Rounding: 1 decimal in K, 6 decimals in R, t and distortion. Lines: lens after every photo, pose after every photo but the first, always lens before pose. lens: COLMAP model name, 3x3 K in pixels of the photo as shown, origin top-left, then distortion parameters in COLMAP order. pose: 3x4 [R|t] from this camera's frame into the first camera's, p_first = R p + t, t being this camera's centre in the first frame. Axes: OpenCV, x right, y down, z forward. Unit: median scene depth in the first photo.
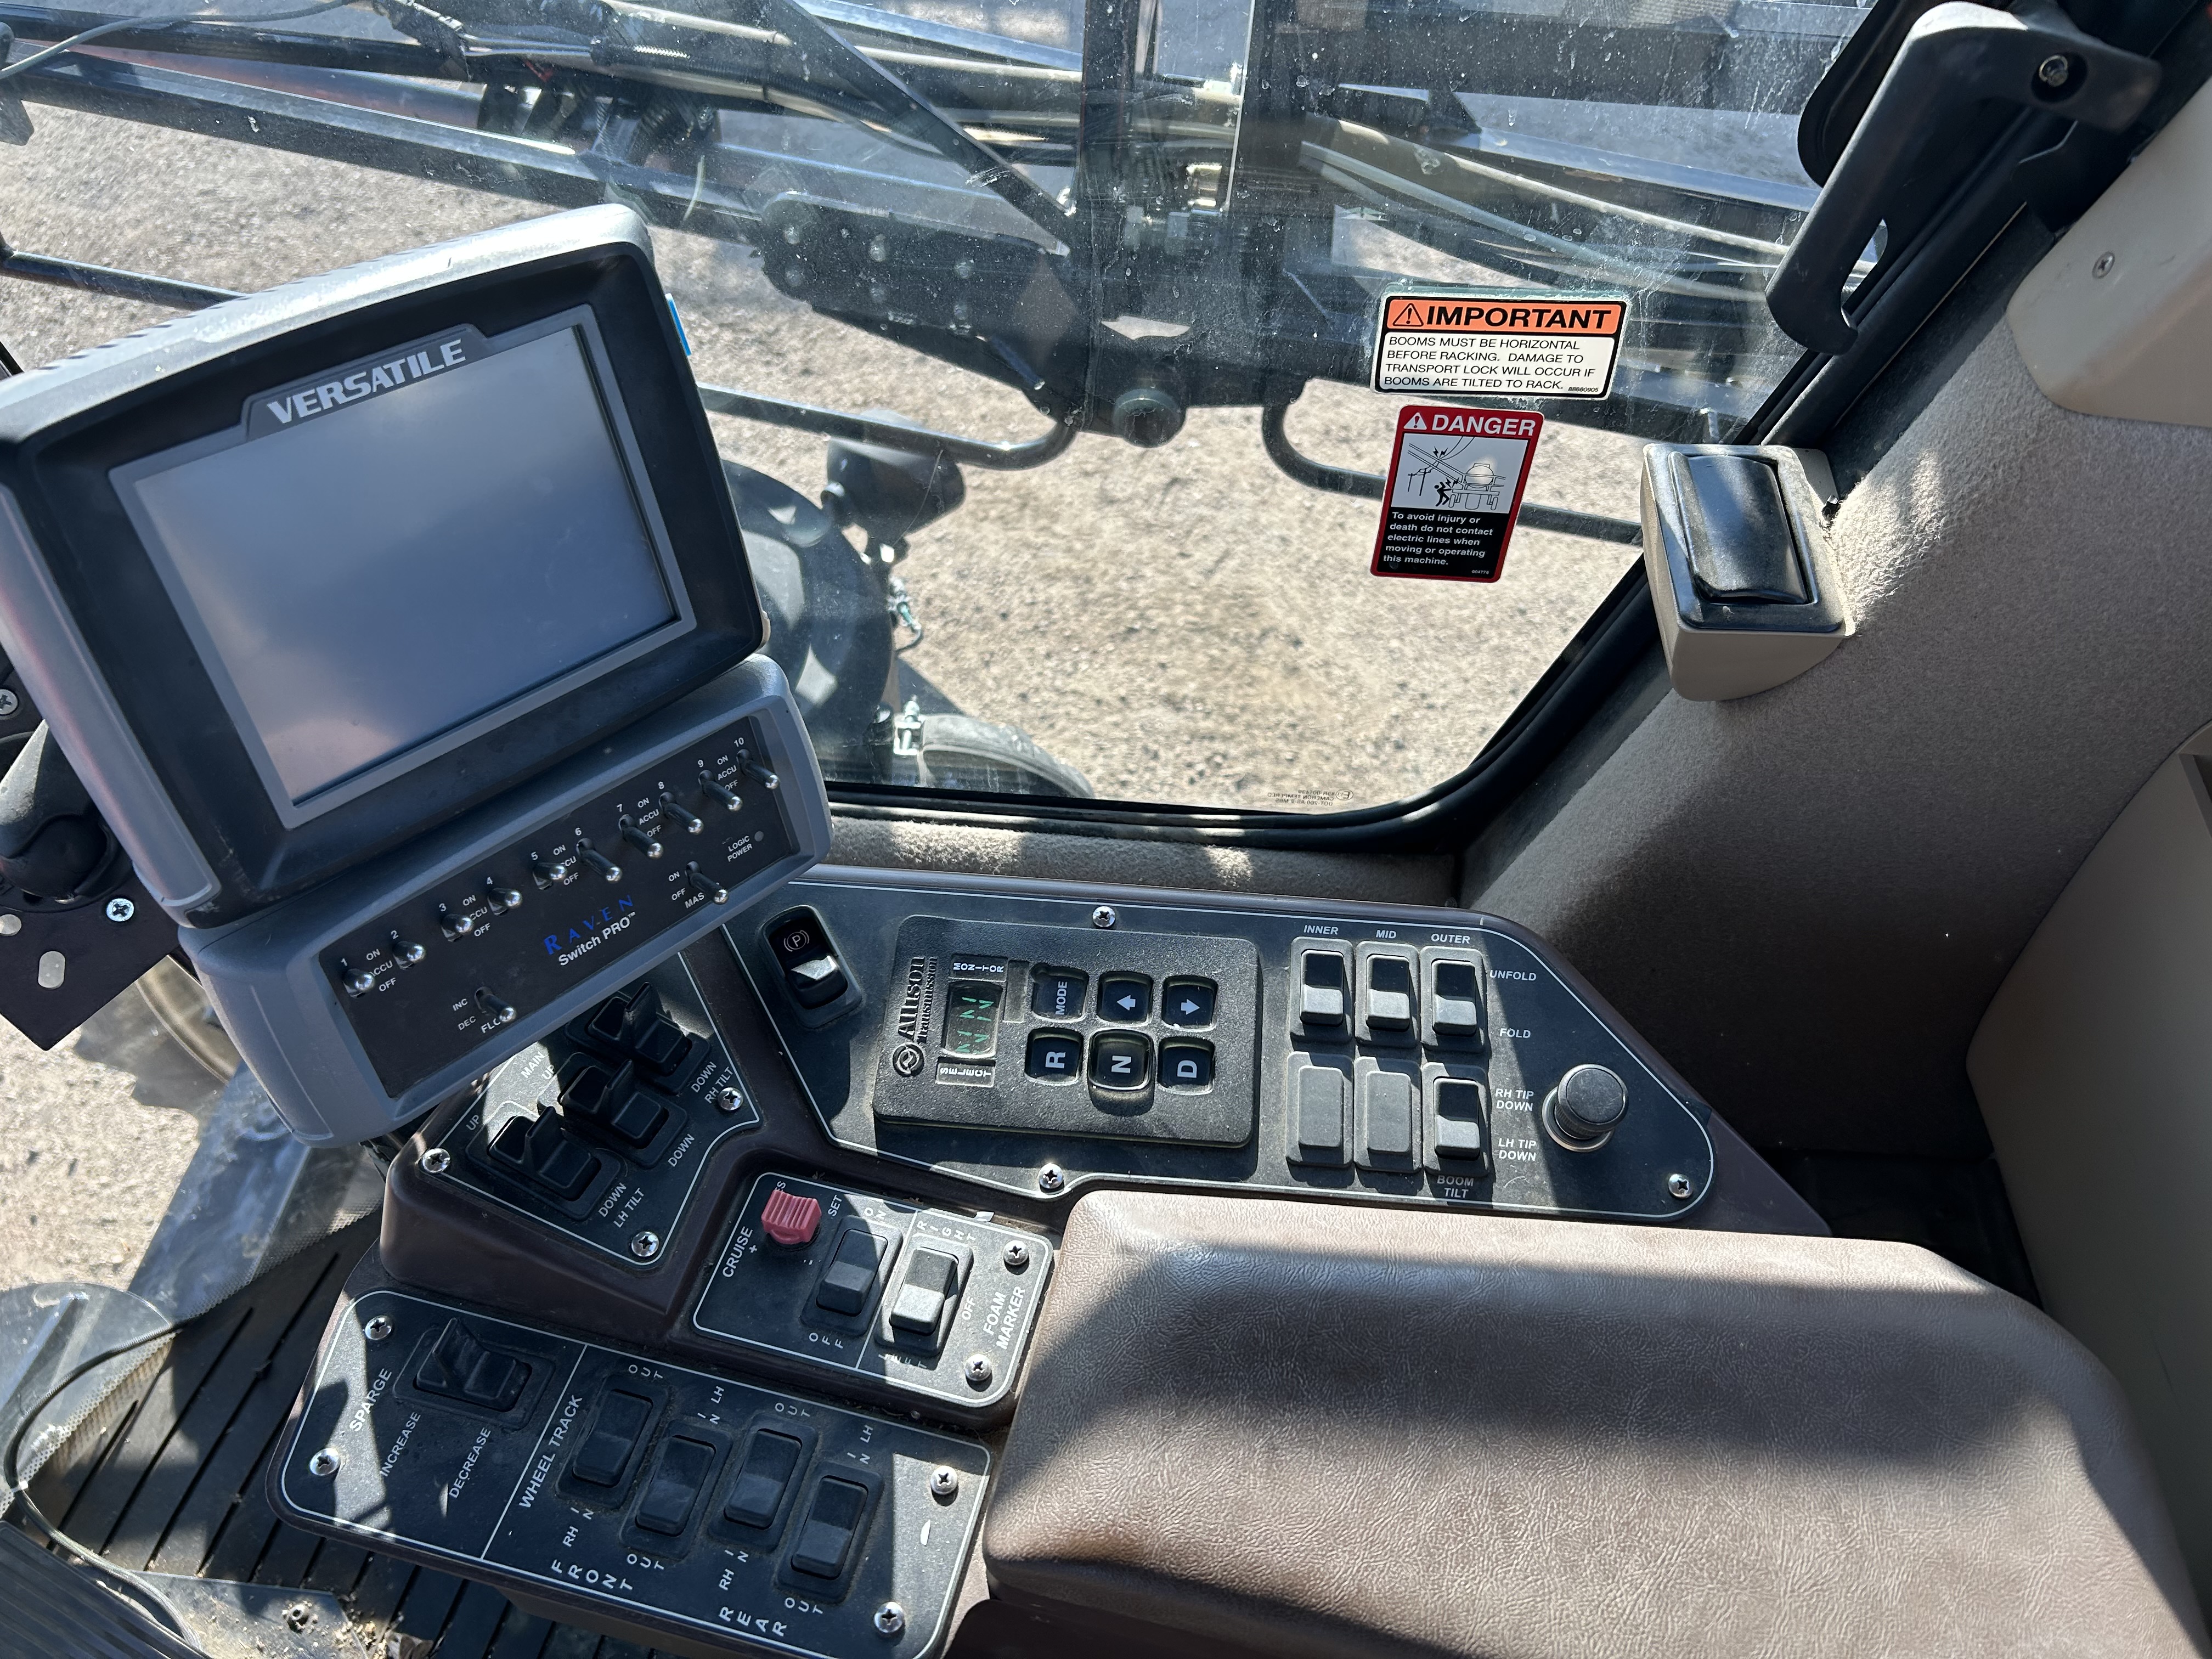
lens RADIAL K [[1662.9, 0, 1143.2], [0, 1662.9, 830.9], [0, 0, 1]] dist [0.068413, -0.076767]
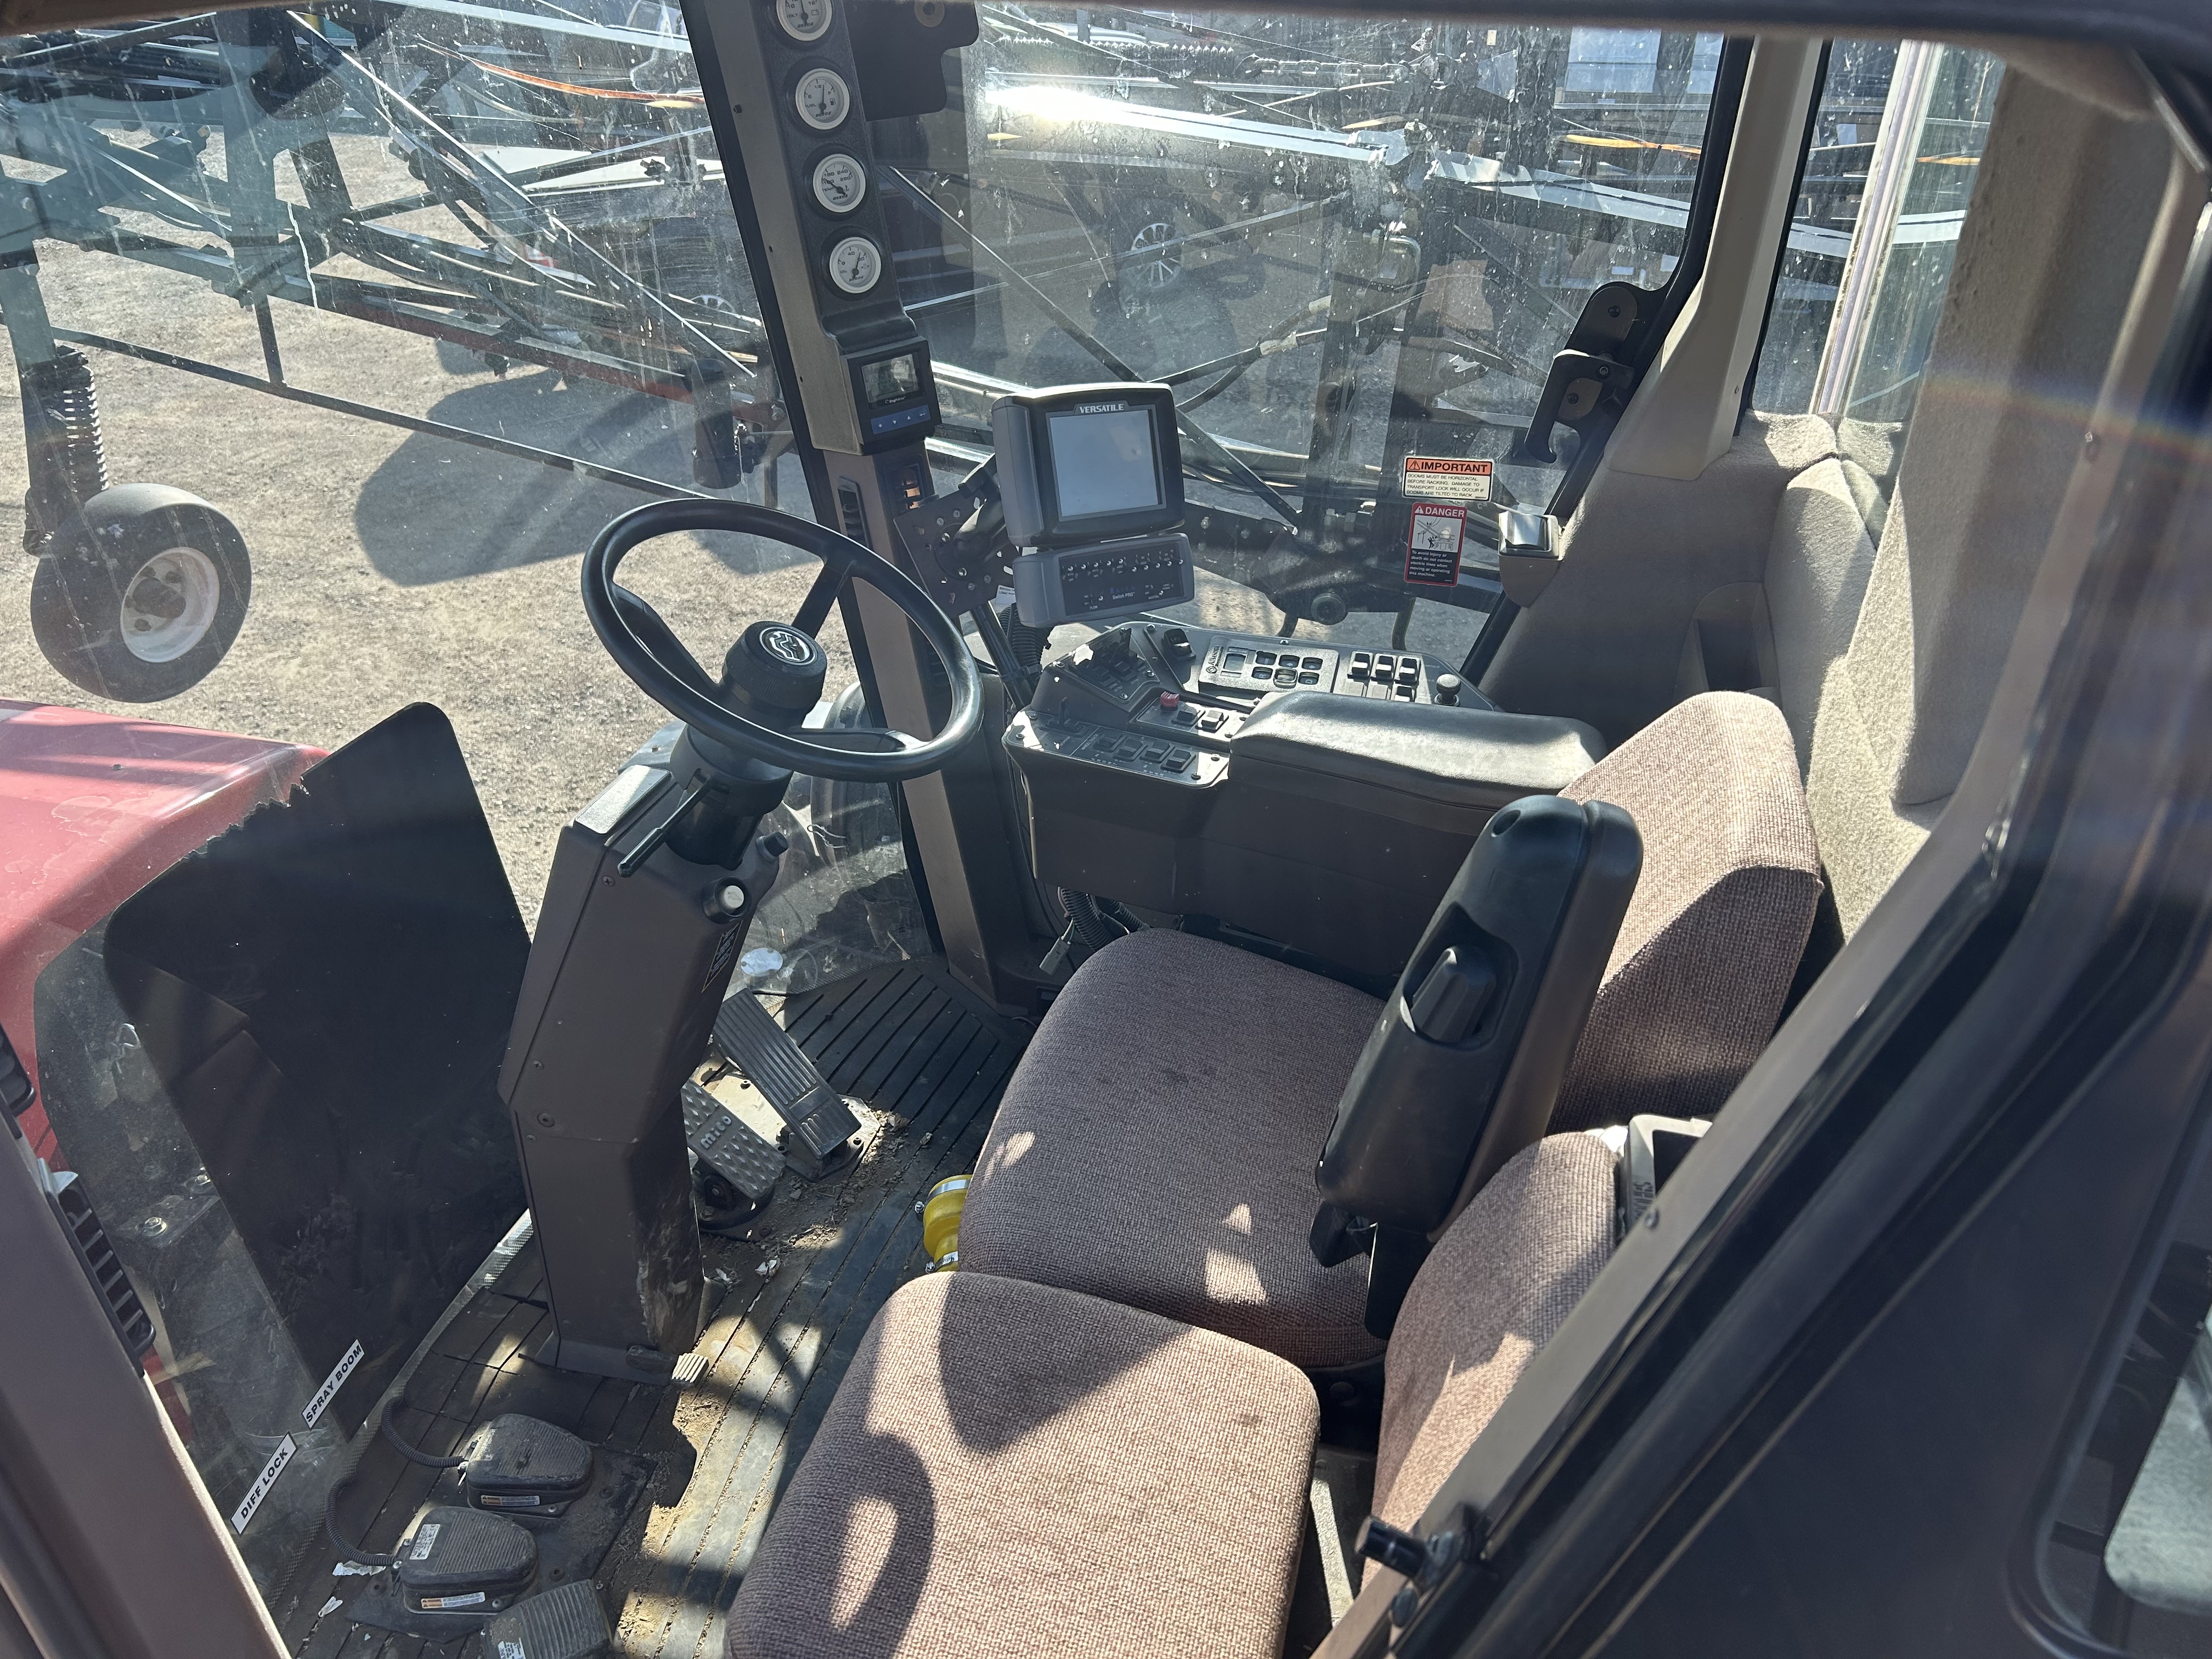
lens RADIAL K [[1662.9, 0, 1143.2], [0, 1662.9, 830.9], [0, 0, 1]] dist [0.068413, -0.076767]
pose [[0.987368, 0.076788, -0.138593, 0.157330], [-0.117238, 0.942471, -0.313054, 1.282013], [0.106581, 0.325348, 0.939569, -1.572722]]
